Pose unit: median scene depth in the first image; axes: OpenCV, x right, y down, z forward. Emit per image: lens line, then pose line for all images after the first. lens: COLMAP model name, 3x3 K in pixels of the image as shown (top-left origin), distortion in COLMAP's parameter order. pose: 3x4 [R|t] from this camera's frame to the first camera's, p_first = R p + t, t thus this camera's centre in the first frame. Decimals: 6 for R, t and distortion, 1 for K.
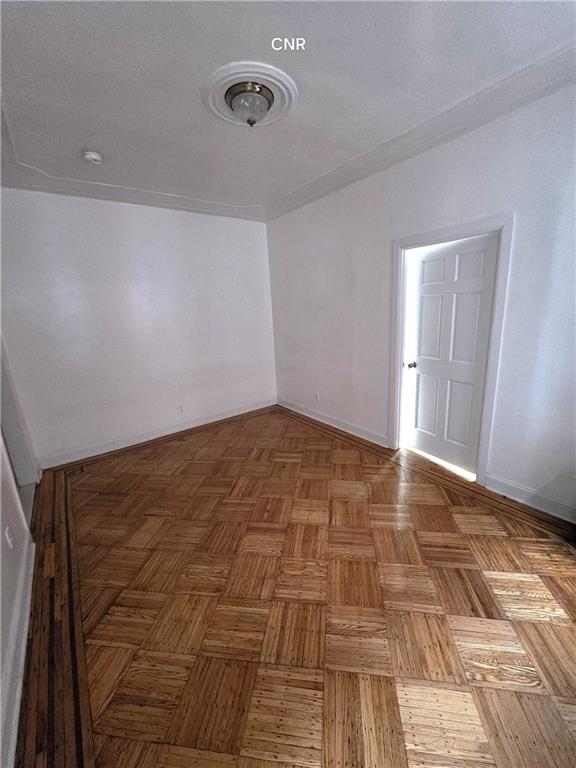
lens RADIAL K [[309.7, 0, 288.0], [0, 309.7, 384.0], [0, 0, 1]] dist [0.012651, -0.000594]
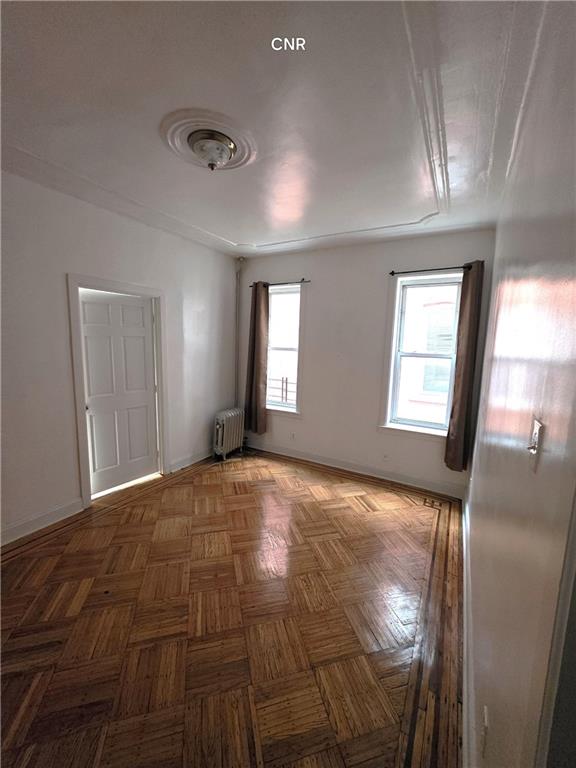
lens RADIAL K [[309.7, 0, 288.0], [0, 309.7, 384.0], [0, 0, 1]] dist [0.012651, -0.000594]
pose [[-0.416353, -0.087193, 0.905012, -0.922311], [0.218032, 0.956771, 0.192486, -0.234990], [-0.882673, 0.277464, -0.379344, 1.039917]]
